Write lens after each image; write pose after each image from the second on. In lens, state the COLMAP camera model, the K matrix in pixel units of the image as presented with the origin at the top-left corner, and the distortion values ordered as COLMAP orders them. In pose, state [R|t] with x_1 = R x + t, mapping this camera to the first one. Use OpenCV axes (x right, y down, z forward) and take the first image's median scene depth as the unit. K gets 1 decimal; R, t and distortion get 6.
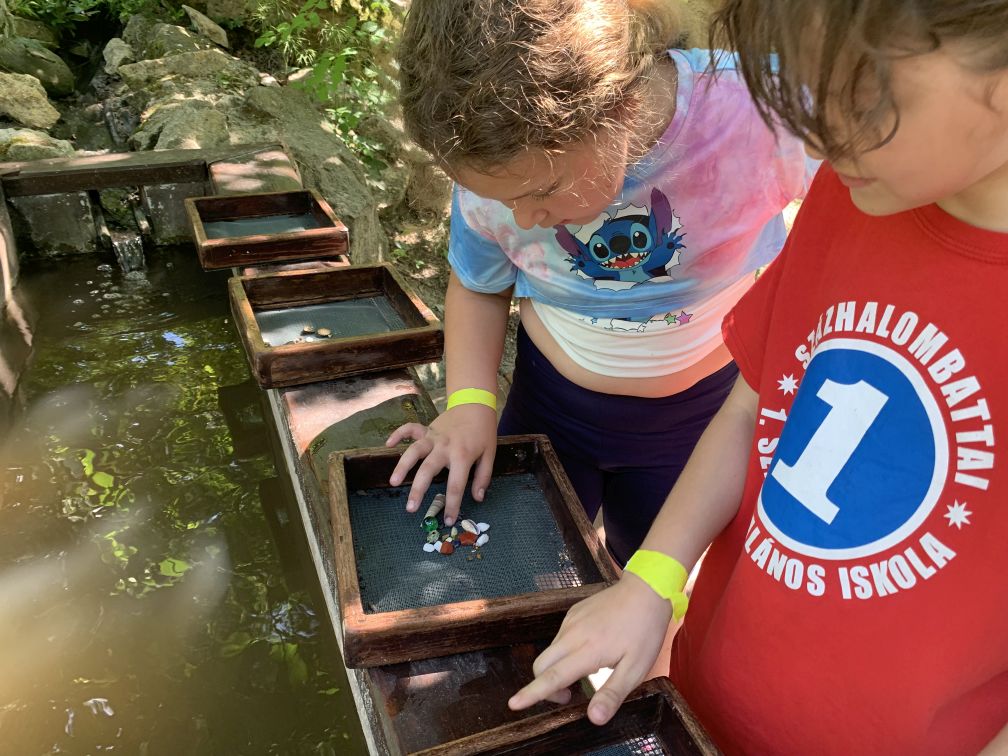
lens RADIAL K [[763.2, 0, 504.8], [0, 763.2, 377.5], [0, 0, 1]] dist [0.001384, 0.001136]
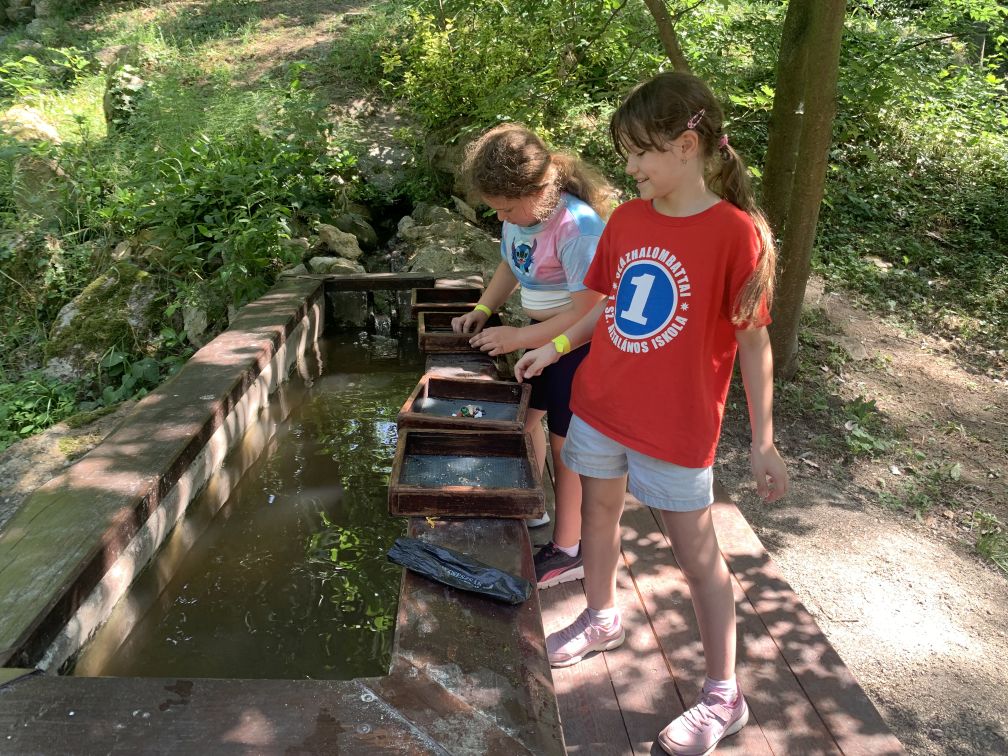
lens RADIAL K [[763.2, 0, 503.8], [0, 763.2, 378.1], [0, 0, 1]] dist [0.001384, 0.001136]
pose [[0.943424, 0.073080, -0.323435, 0.233568], [-0.145812, 0.967475, -0.206717, 0.191602], [0.297809, 0.242182, 0.923395, -0.331321]]
